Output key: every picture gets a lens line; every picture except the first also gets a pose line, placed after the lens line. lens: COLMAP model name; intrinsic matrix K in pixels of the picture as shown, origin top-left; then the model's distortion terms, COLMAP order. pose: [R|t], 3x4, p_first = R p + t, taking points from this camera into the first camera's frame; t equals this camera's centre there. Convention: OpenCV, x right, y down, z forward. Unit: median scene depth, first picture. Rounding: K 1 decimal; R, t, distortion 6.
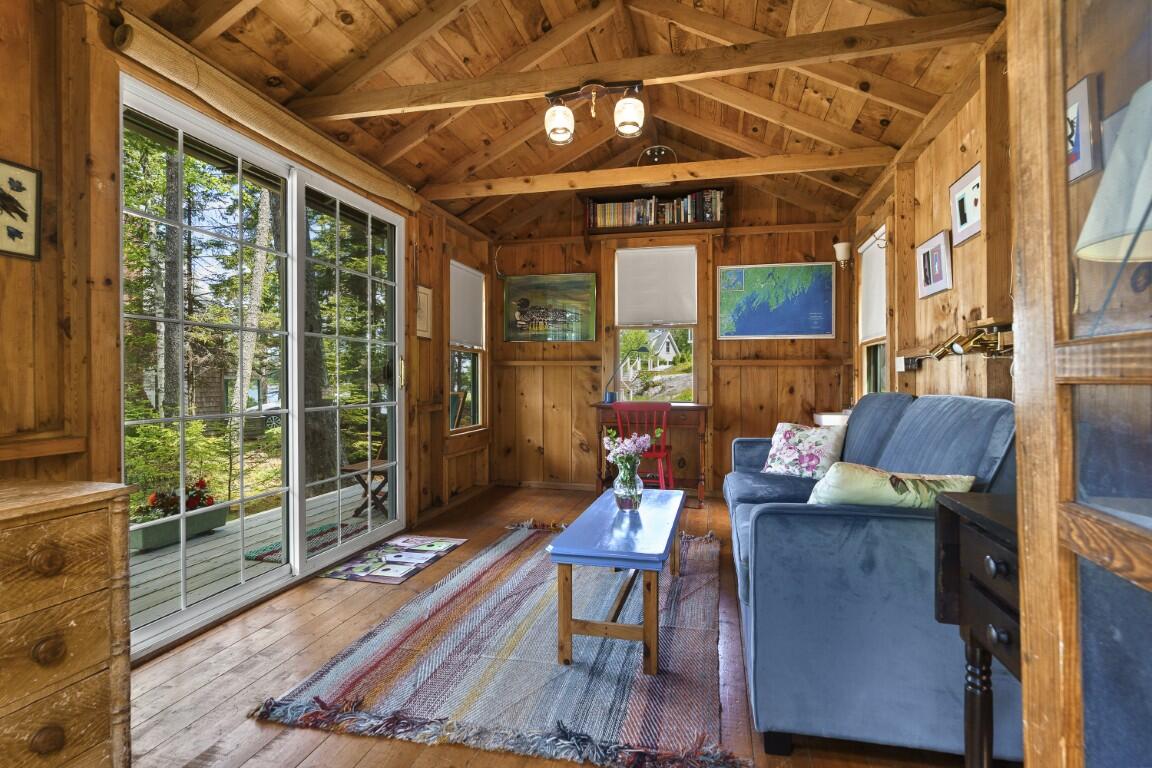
lens RADIAL K [[569.1, 0, 576.9], [0, 569.1, 380.0], [0, 0, 1]] dist [-0.001987, -0.000182]
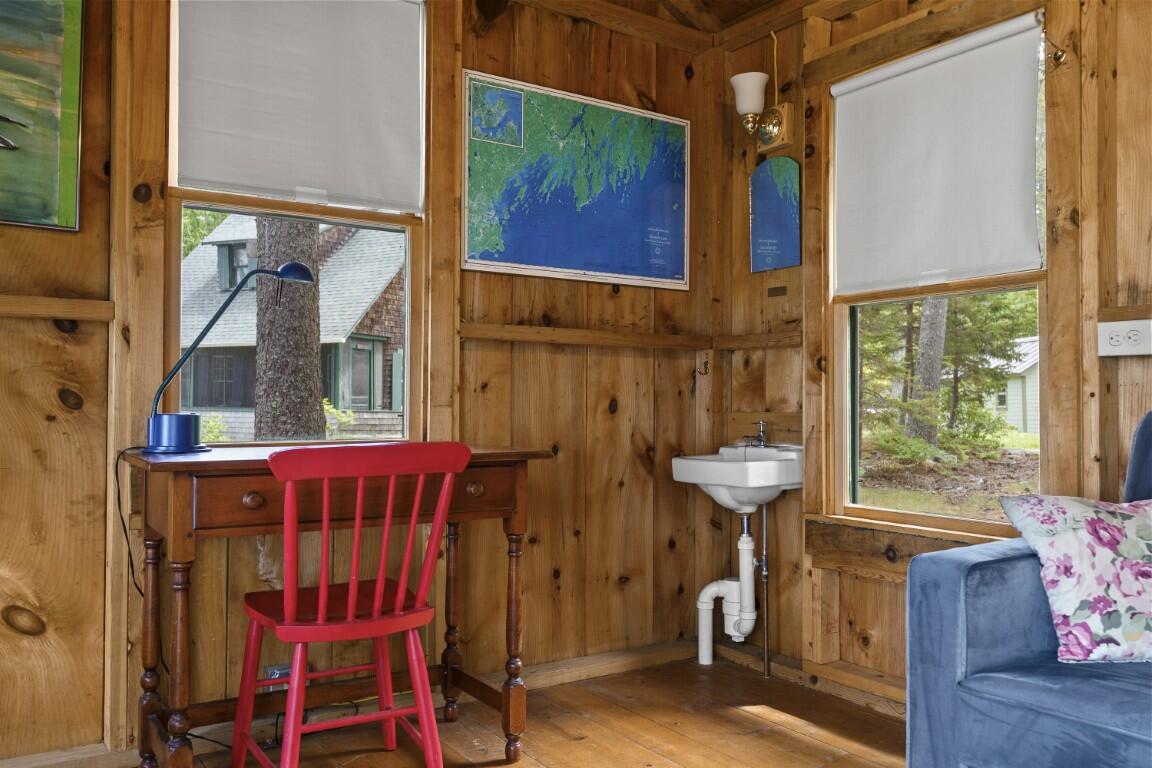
lens RADIAL K [[940.6, 0, 576.2], [0, 940.6, 385.6], [0, 0, 1]] dist [-0.001825, 0.001978]
pose [[0.677435, 0.015081, 0.735428, -0.148921], [-0.005030, 0.999861, -0.015870, 0.014179], [-0.735565, 0.007052, 0.677417, 0.545592]]
